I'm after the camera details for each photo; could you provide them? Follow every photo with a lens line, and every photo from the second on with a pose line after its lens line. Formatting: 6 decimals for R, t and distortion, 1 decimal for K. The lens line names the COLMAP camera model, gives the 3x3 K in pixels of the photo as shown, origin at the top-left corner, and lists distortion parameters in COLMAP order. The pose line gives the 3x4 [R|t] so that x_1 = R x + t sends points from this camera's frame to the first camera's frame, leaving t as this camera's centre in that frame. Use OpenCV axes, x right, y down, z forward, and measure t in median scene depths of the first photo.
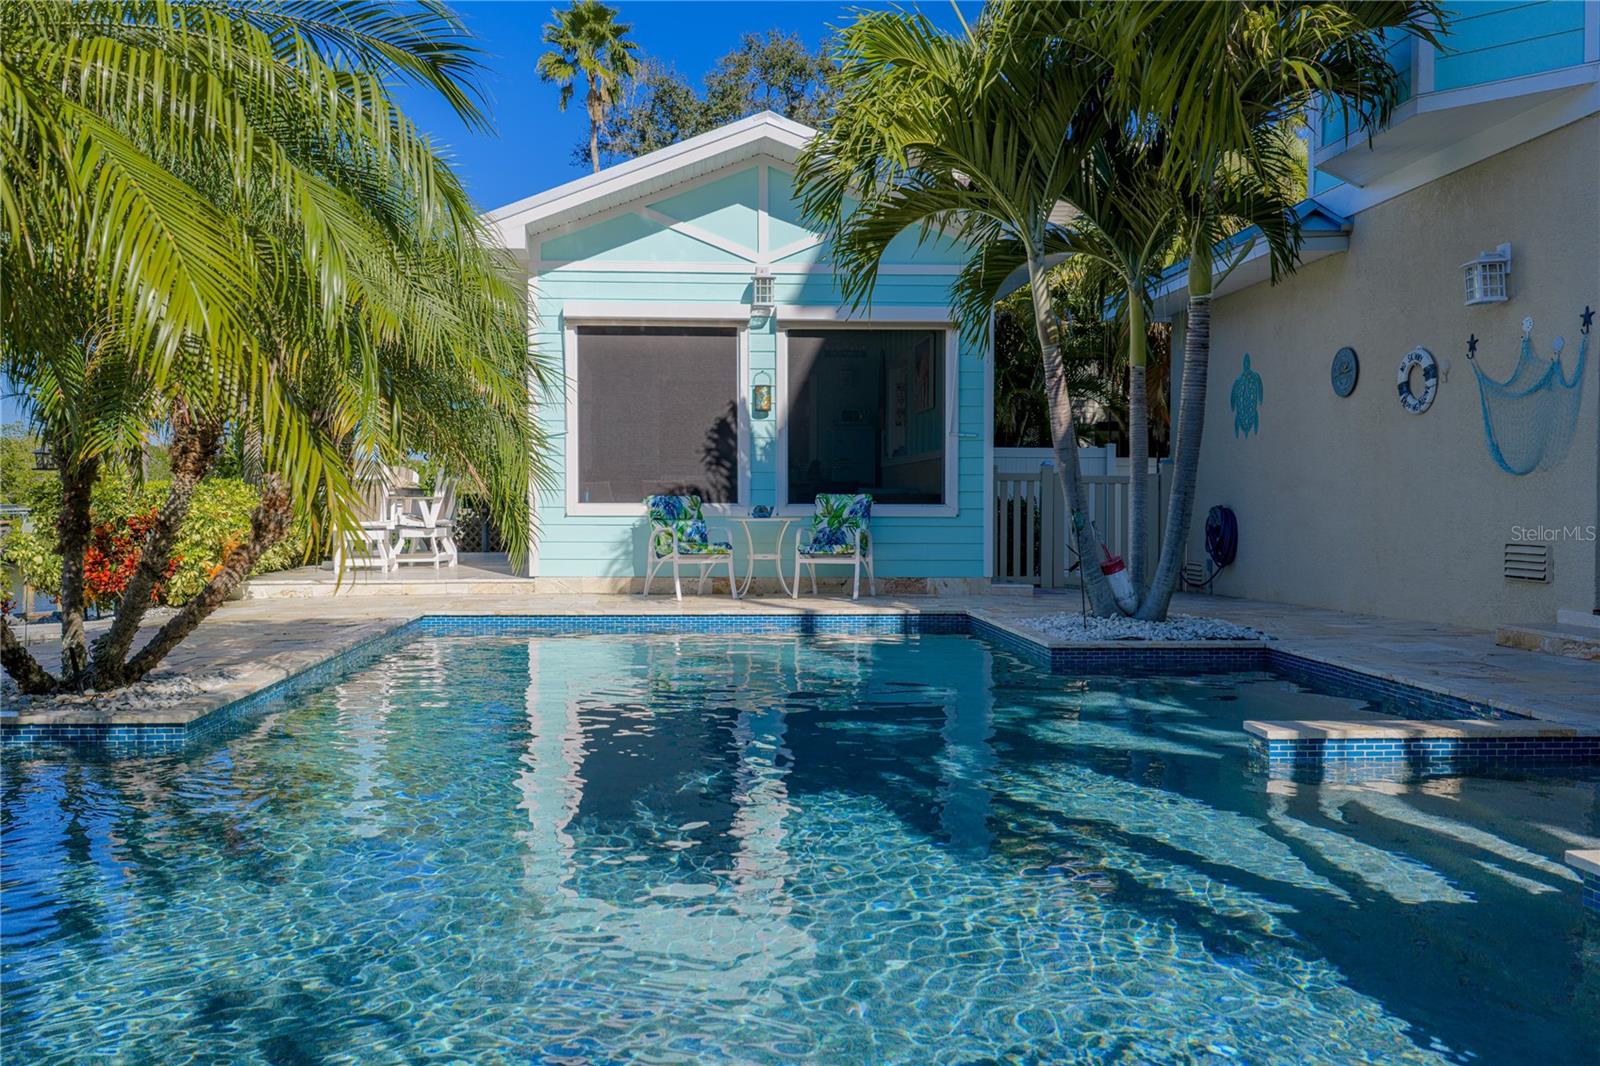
lens RADIAL K [[1370.1, 0, 779.7], [0, 1370.1, 502.3], [0, 0, 1]] dist [0.000374, -0.010776]
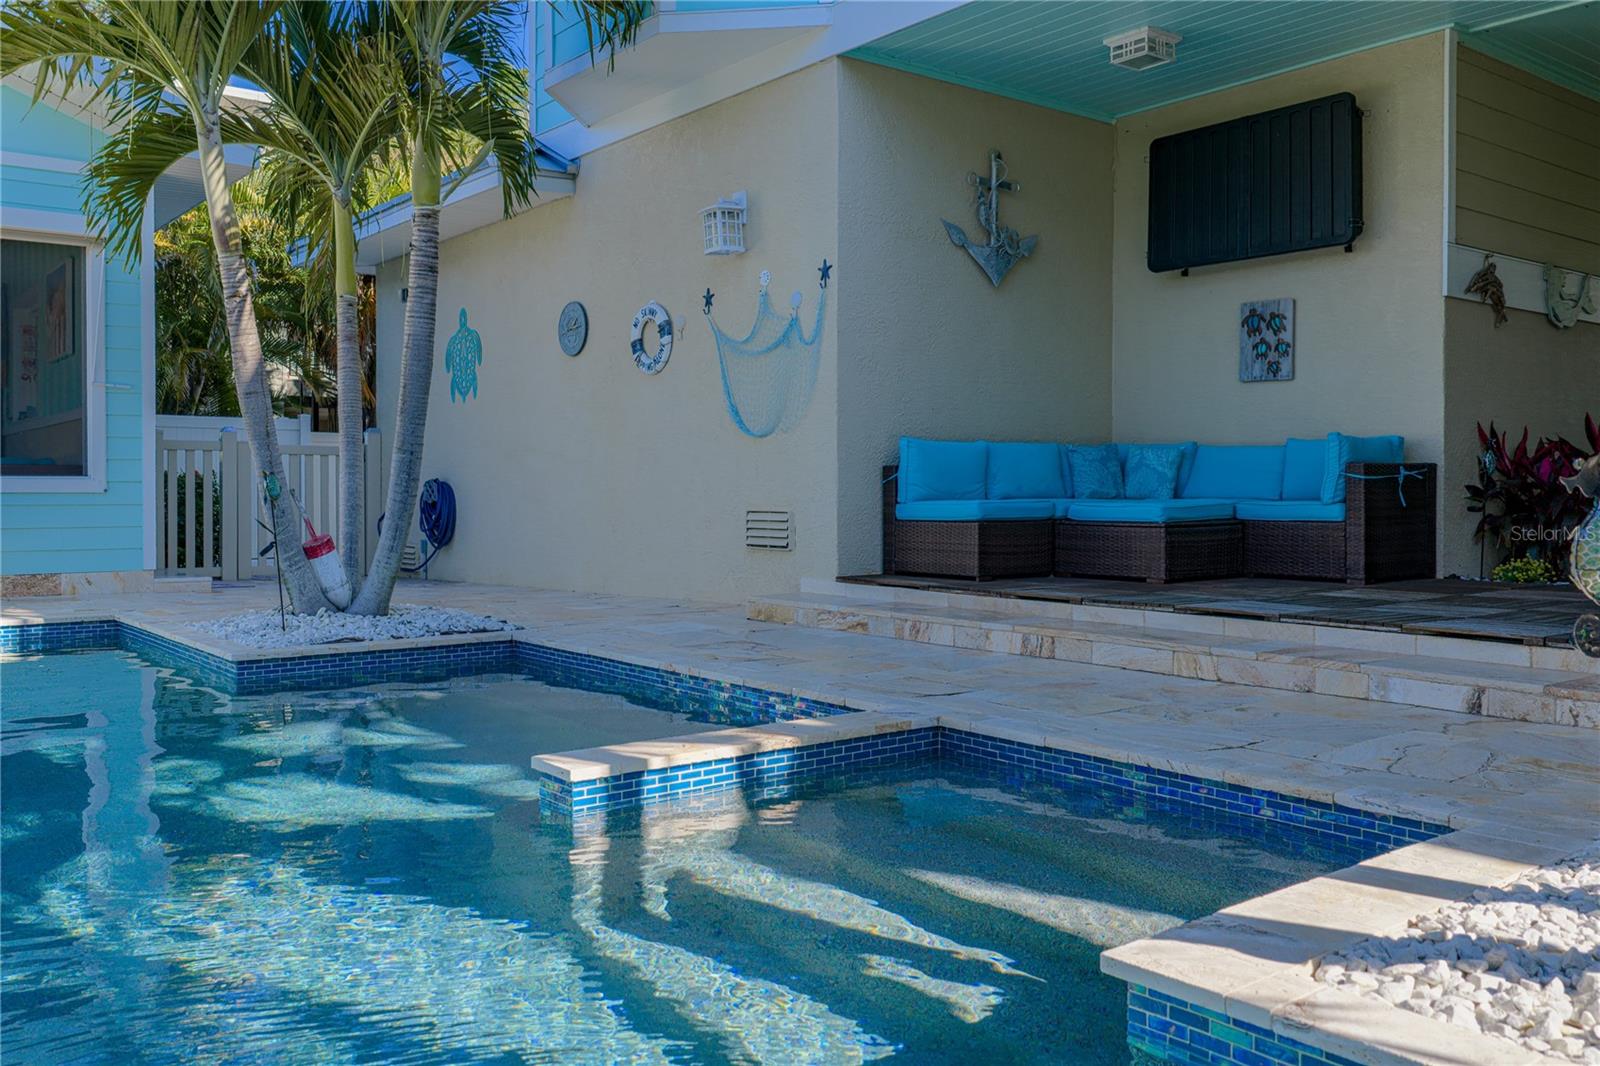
lens RADIAL K [[1370.1, 0, 779.7], [0, 1370.1, 502.3], [0, 0, 1]] dist [0.000374, -0.010776]
pose [[0.839522, -0.013273, 0.543163, 0.040312], [0.008642, 0.999901, 0.011077, 0.014396], [-0.543256, -0.004605, 0.839554, 0.202552]]
